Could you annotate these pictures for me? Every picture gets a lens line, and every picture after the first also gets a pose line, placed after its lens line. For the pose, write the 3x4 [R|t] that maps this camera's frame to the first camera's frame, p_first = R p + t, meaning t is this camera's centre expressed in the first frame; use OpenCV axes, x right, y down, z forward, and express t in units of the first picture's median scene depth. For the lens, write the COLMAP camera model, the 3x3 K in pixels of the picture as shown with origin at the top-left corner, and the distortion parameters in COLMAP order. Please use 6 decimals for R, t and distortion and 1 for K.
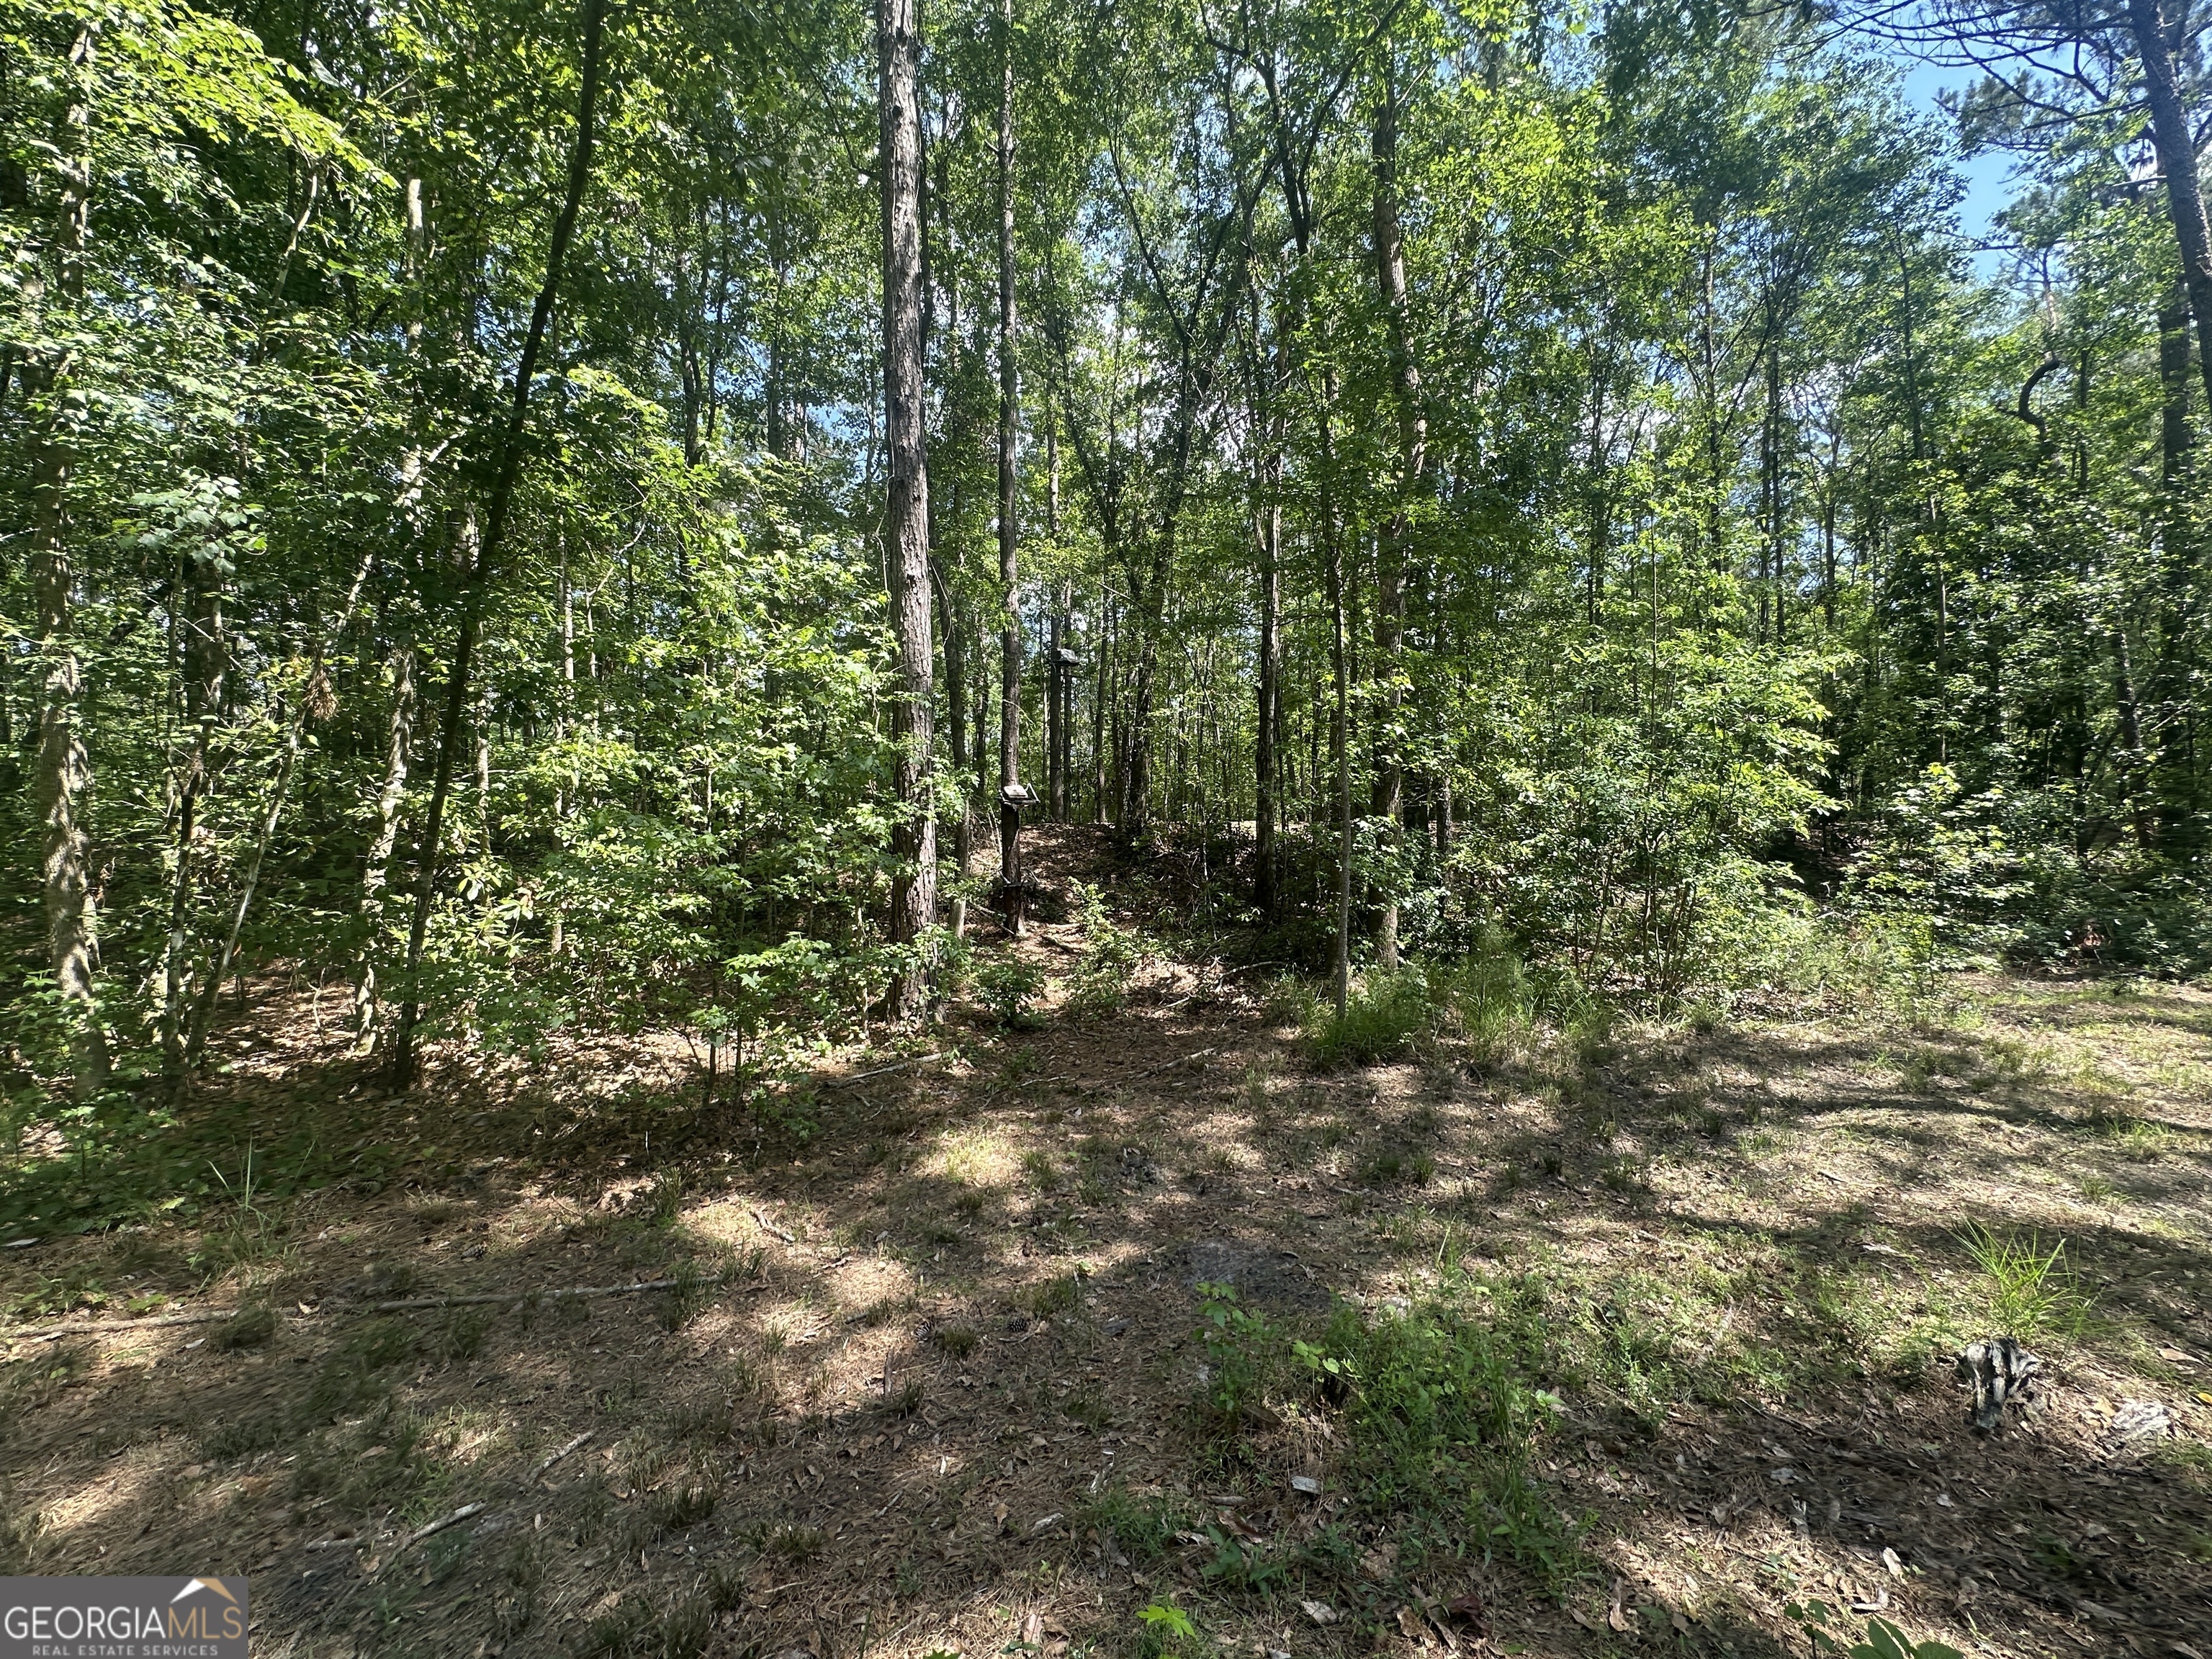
lens RADIAL K [[883.5, 0, 1108.3], [0, 883.5, 825.6], [0, 0, 1]] dist [-0.003166, 0.000699]
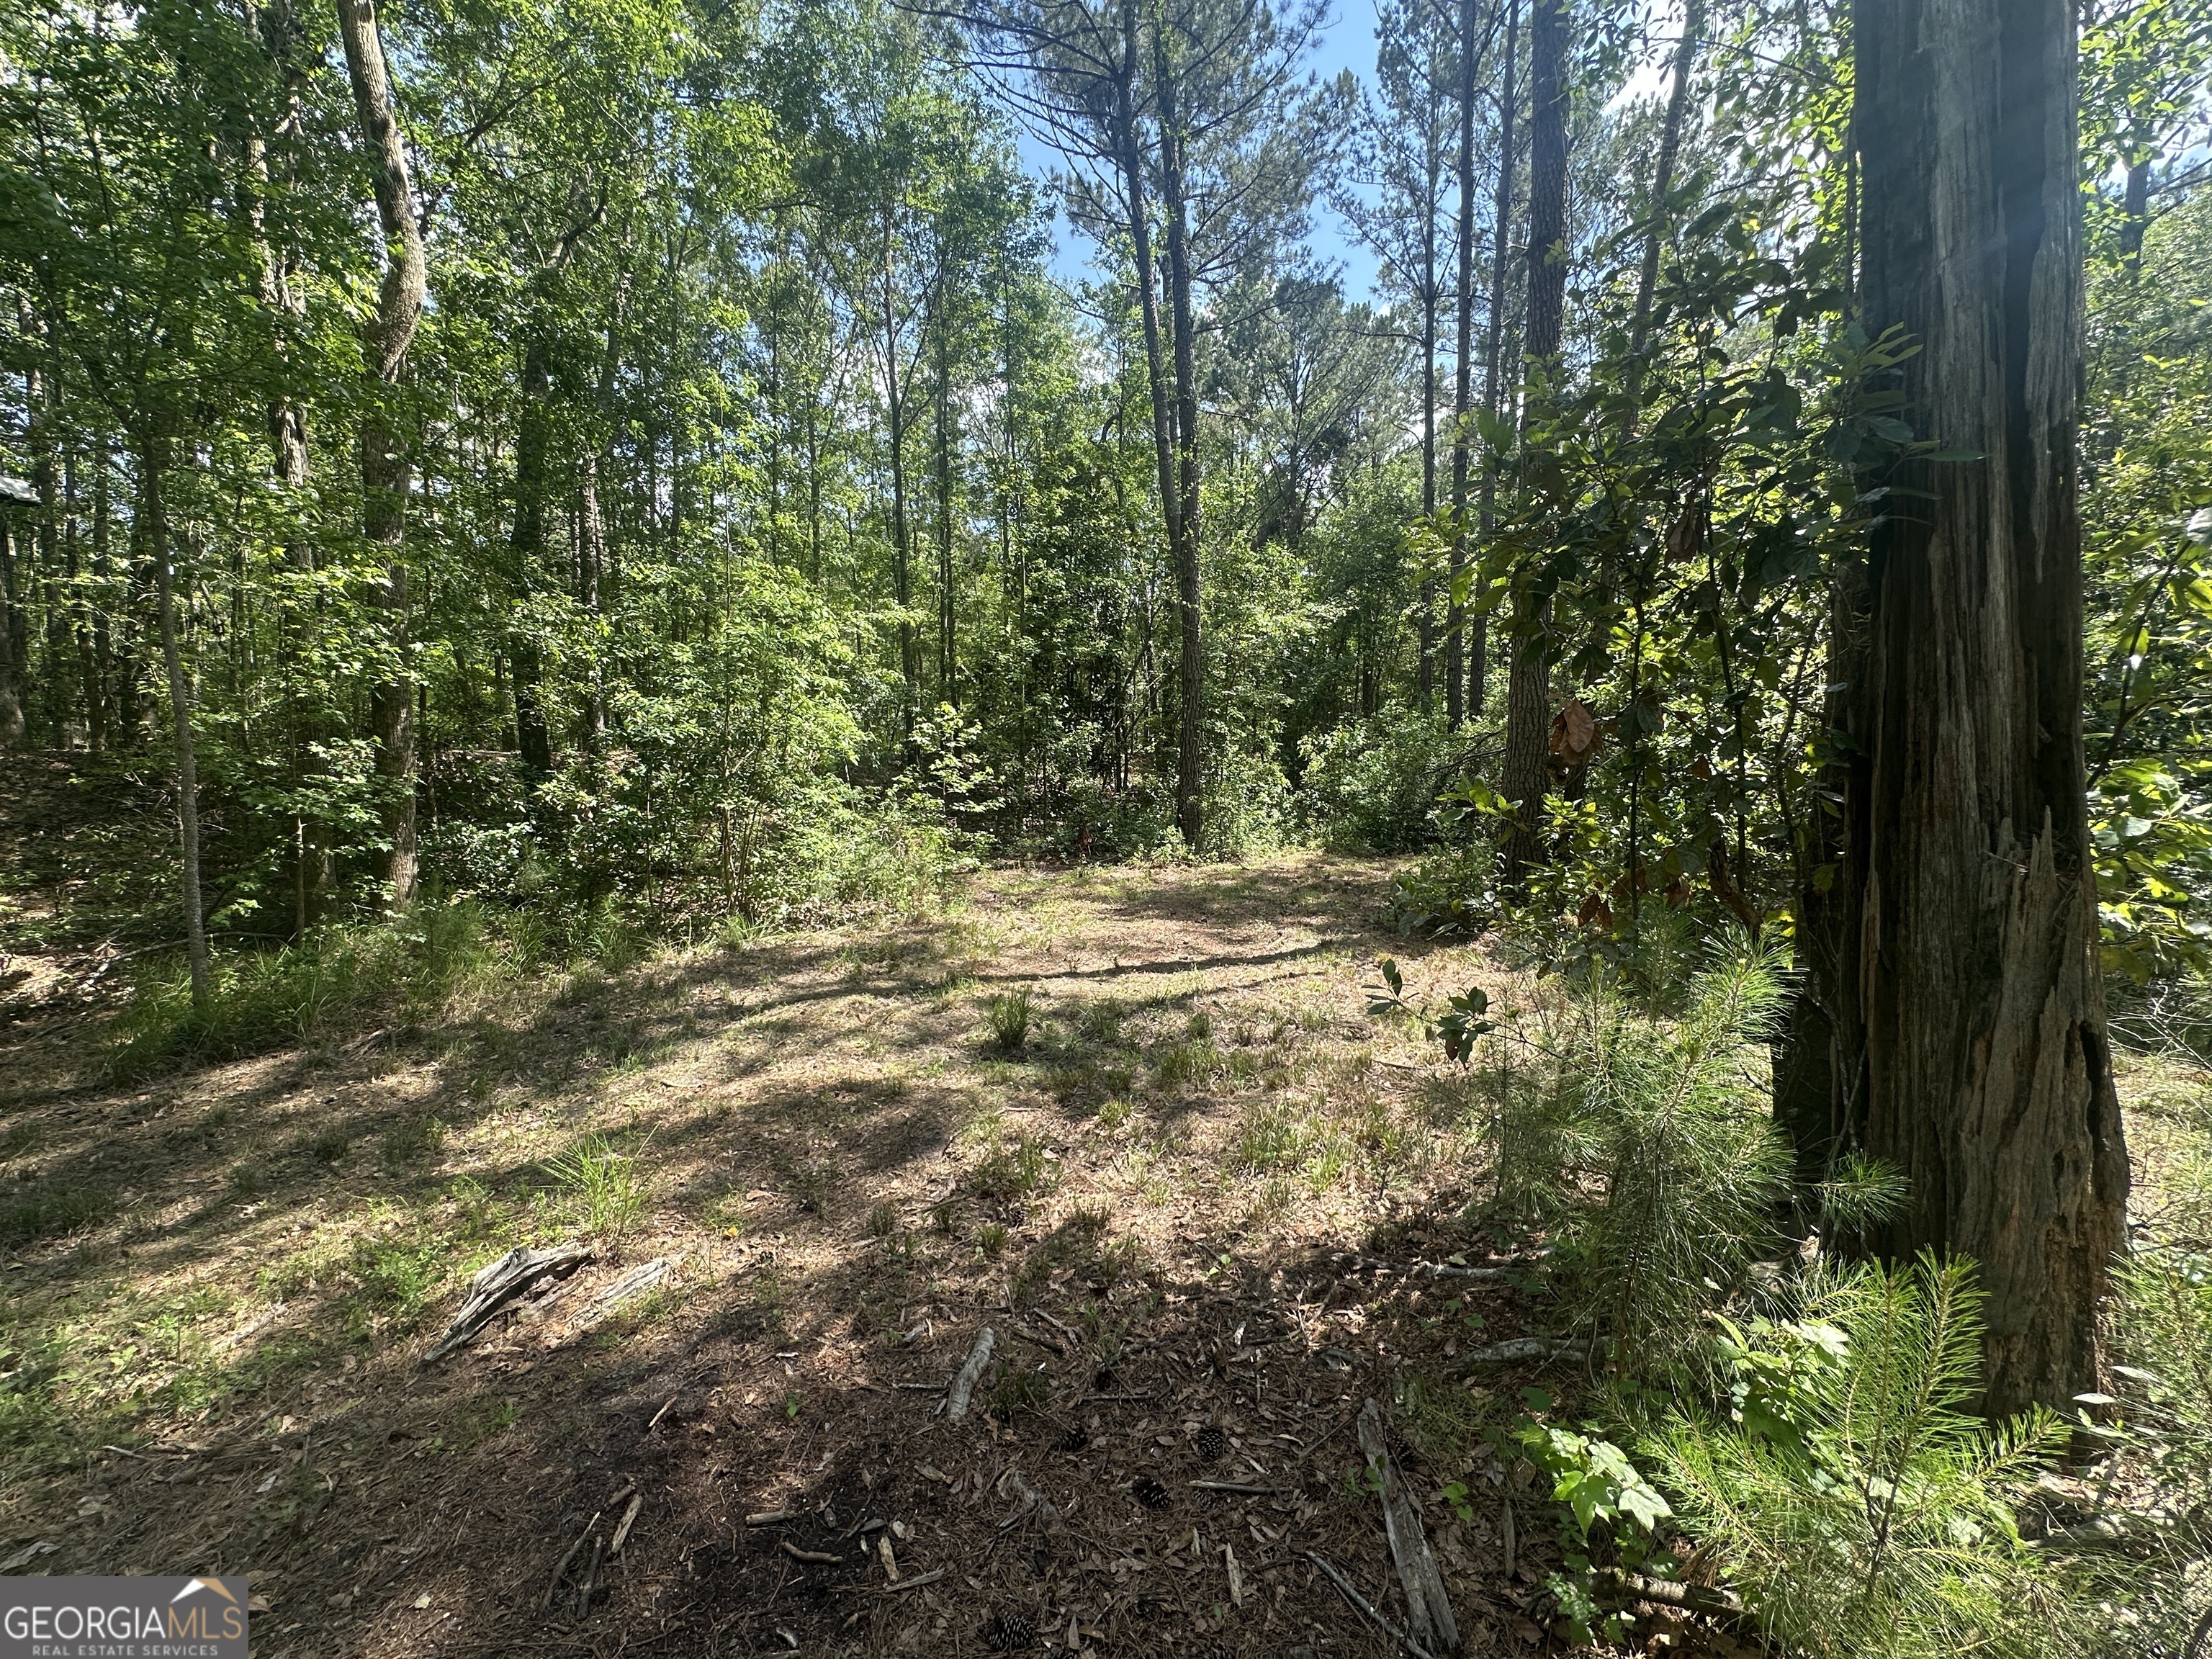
lens RADIAL K [[883.5, 0, 1108.3], [0, 883.5, 825.6], [0, 0, 1]] dist [-0.003166, 0.000699]
pose [[0.733111, -0.050080, 0.678262, 0.274852], [-0.002879, 0.997048, 0.076730, 0.004897], [-0.680103, -0.058204, 0.730803, -0.052662]]
